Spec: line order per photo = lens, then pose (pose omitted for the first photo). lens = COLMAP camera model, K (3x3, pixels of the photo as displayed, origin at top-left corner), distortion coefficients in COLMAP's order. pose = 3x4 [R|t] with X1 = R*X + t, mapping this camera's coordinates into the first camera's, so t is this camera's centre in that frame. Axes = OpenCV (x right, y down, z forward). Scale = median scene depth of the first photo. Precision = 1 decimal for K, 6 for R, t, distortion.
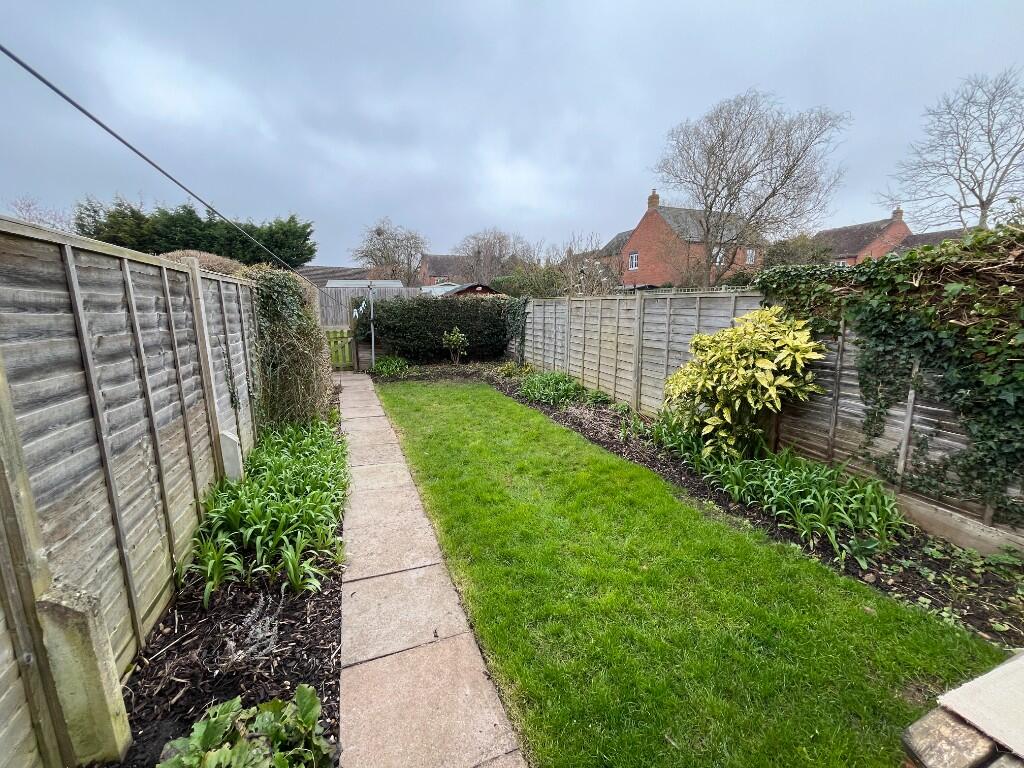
lens RADIAL K [[412.1, 0, 508.6], [0, 412.1, 379.3], [0, 0, 1]] dist [-0.002484, 0.000089]
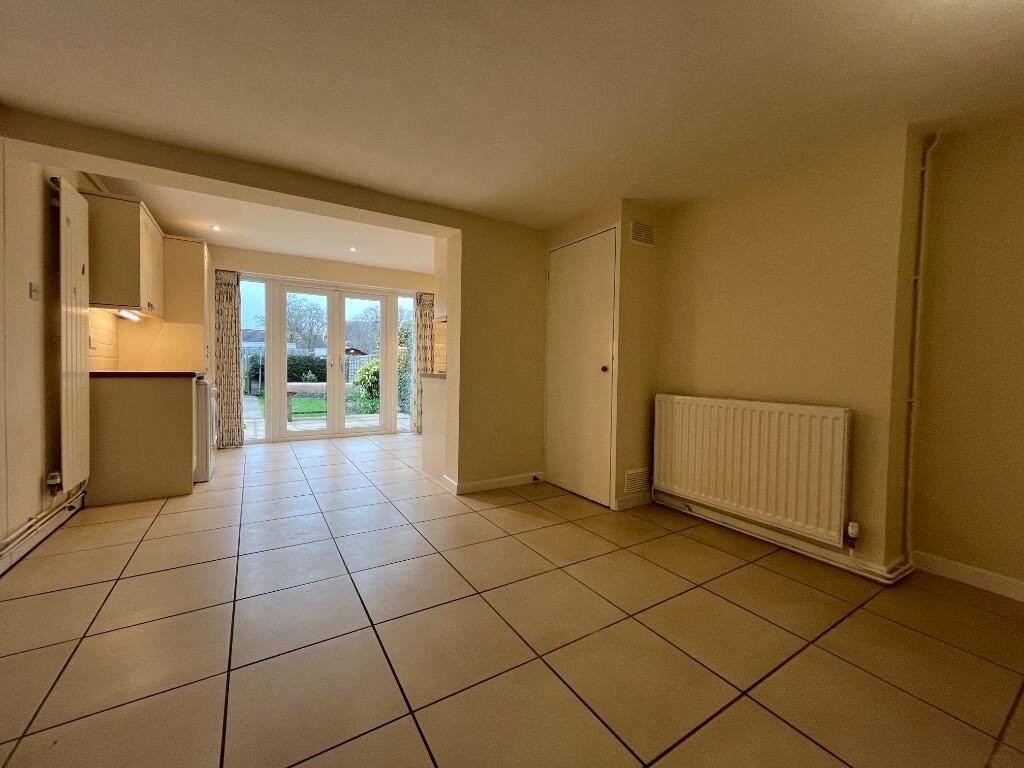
lens RADIAL K [[412.1, 0, 511.7], [0, 412.1, 382.2], [0, 0, 1]] dist [-0.002484, 0.000089]
pose [[0.981727, 0.015818, 0.189637, 0.400938], [0.012436, 0.989077, -0.146876, 0.200660], [-0.189889, 0.146551, 0.970806, -0.934340]]
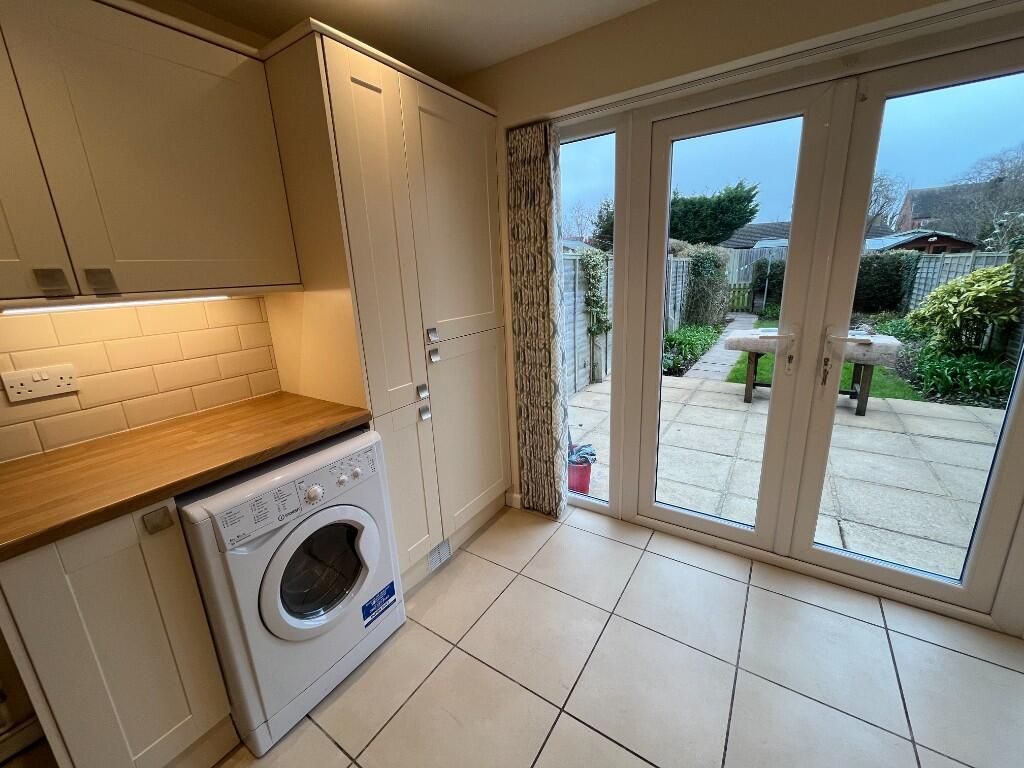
lens RADIAL K [[412.1, 0, 509.1], [0, 412.1, 377.9], [0, 0, 1]] dist [-0.002484, 0.000089]
pose [[0.573244, 0.188693, -0.797362, 0.332917], [-0.110784, 0.982036, 0.152750, 0.077002], [0.811861, 0.000772, 0.583850, -0.511232]]
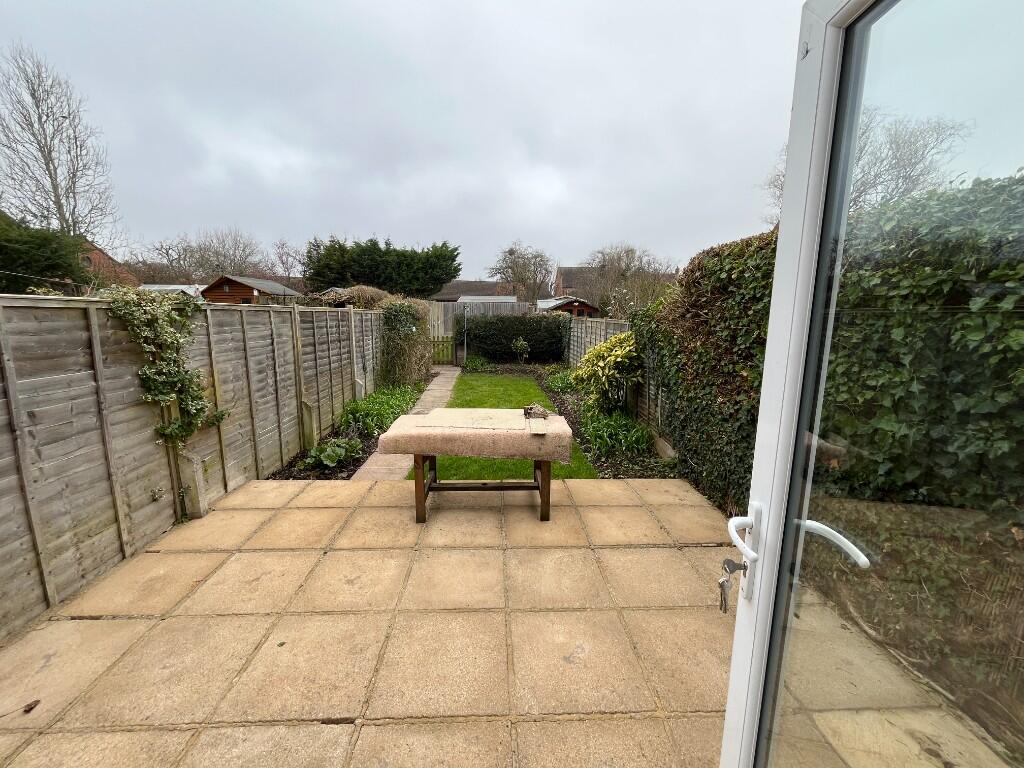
lens RADIAL K [[412.1, 0, 508.4], [0, 412.1, 379.3], [0, 0, 1]] dist [-0.002484, 0.000089]
pose [[0.942490, 0.068052, -0.327232, 0.282749], [-0.074525, 0.997193, -0.007269, 0.026411], [0.325819, 0.031238, 0.944916, -0.296609]]
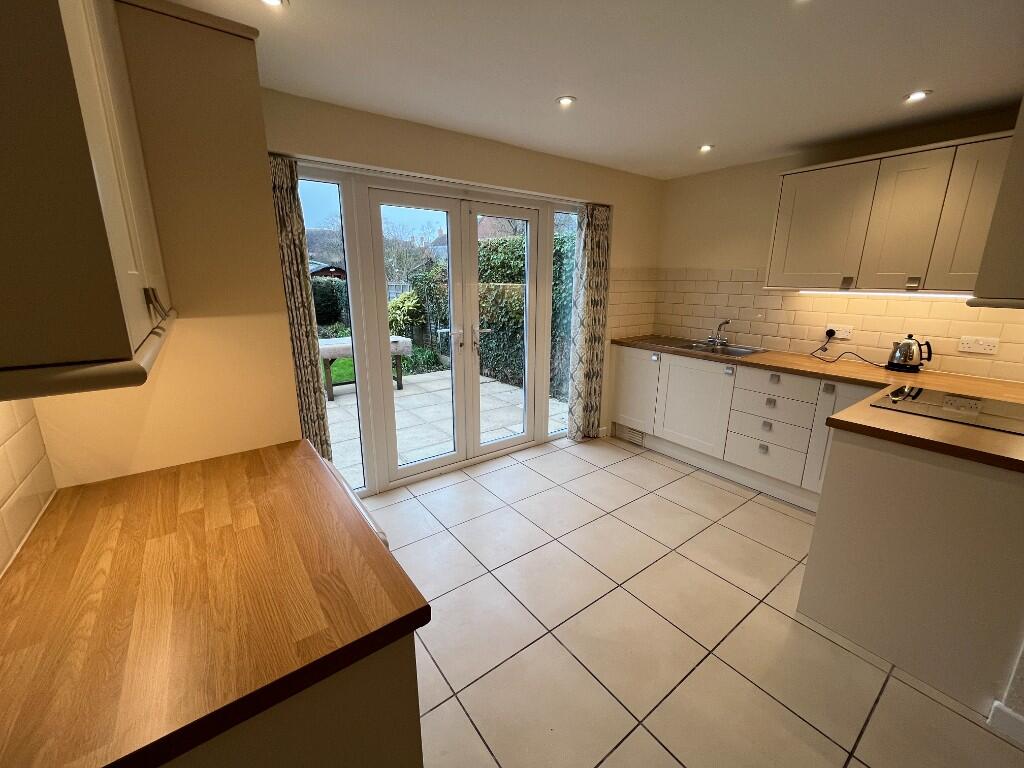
lens RADIAL K [[412.1, 0, 512.8], [0, 412.1, 378.7], [0, 0, 1]] dist [-0.002484, 0.000089]
pose [[0.963292, -0.053353, 0.263101, 0.205716], [0.038958, 0.997460, 0.059633, 0.092336], [-0.265614, -0.047194, 0.962924, -0.632480]]
